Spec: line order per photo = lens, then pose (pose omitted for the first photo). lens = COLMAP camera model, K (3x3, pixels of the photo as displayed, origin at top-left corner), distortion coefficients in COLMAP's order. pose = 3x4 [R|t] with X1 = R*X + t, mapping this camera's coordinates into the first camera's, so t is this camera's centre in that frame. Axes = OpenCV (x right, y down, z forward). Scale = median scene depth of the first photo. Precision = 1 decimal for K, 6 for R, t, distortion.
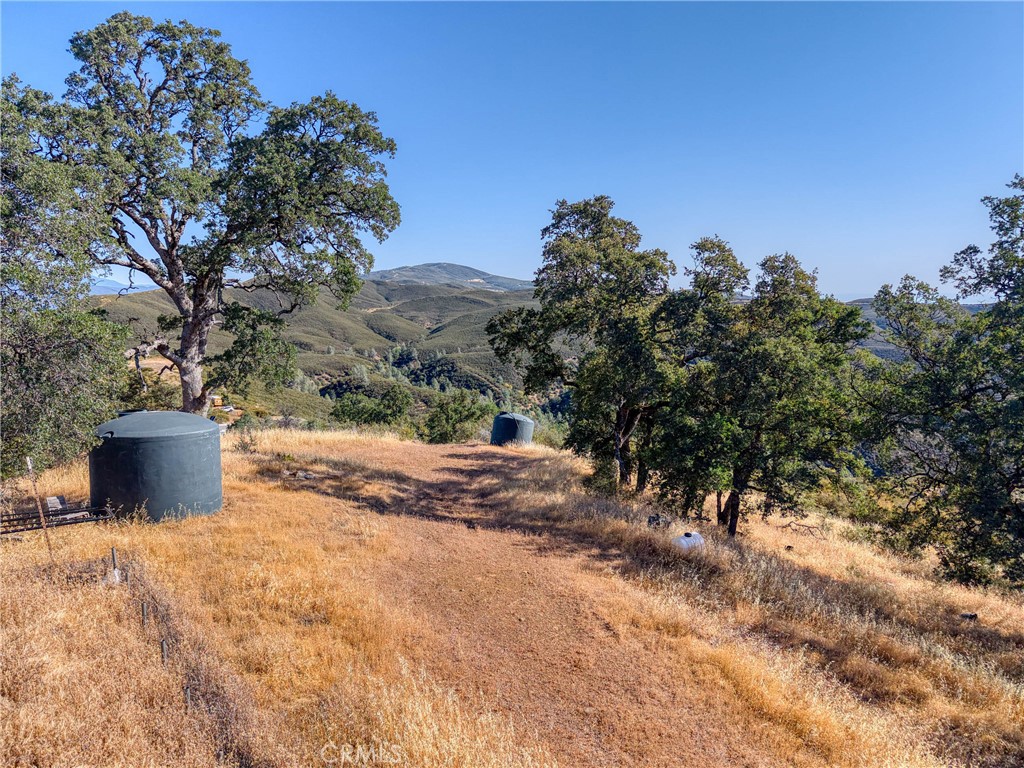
lens RADIAL K [[683.2, 0, 518.0], [0, 683.2, 375.1], [0, 0, 1]] dist [0.029511, -0.031592]
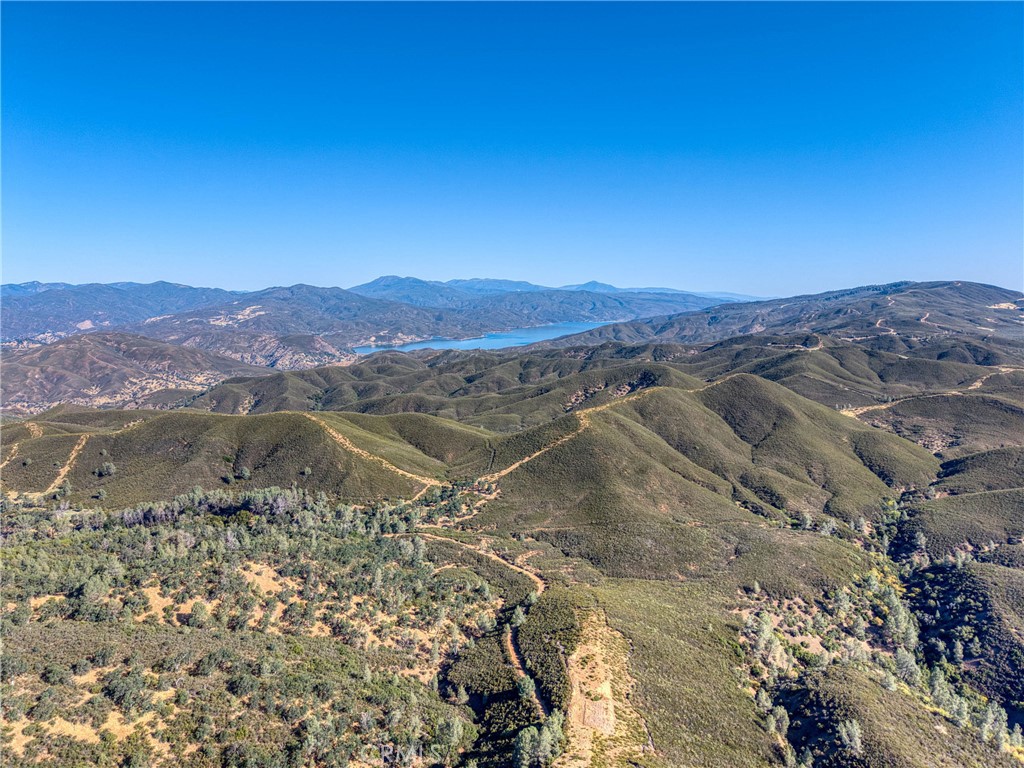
lens RADIAL K [[683.2, 0, 512.2], [0, 683.2, 388.0], [0, 0, 1]] dist [0.029511, -0.031592]
pose [[0.784250, 0.085940, -0.614465, -0.417245], [-0.075016, 0.996229, 0.043591, -1.576829], [0.615894, 0.011908, 0.787739, 0.894188]]
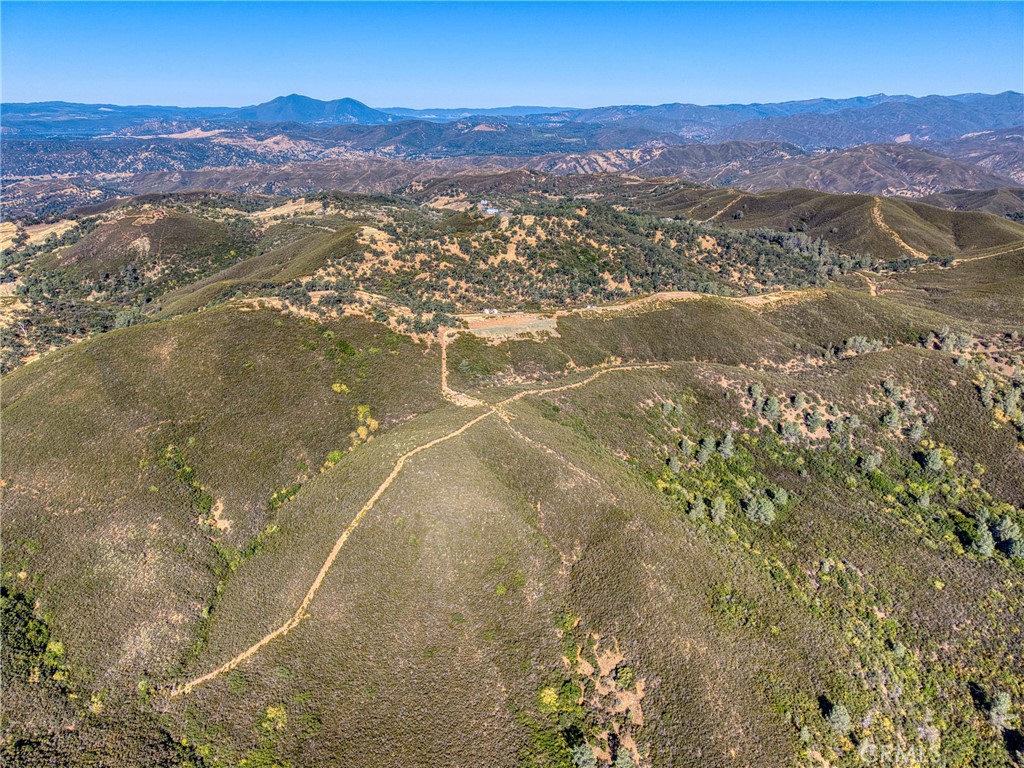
lens RADIAL K [[683.2, 0, 514.0], [0, 683.2, 385.7], [0, 0, 1]] dist [0.029511, -0.031592]
pose [[-0.166525, 0.373314, -0.912637, 4.828602], [-0.120794, 0.910865, 0.394630, -1.584575], [0.978610, 0.175957, -0.106588, 2.148791]]
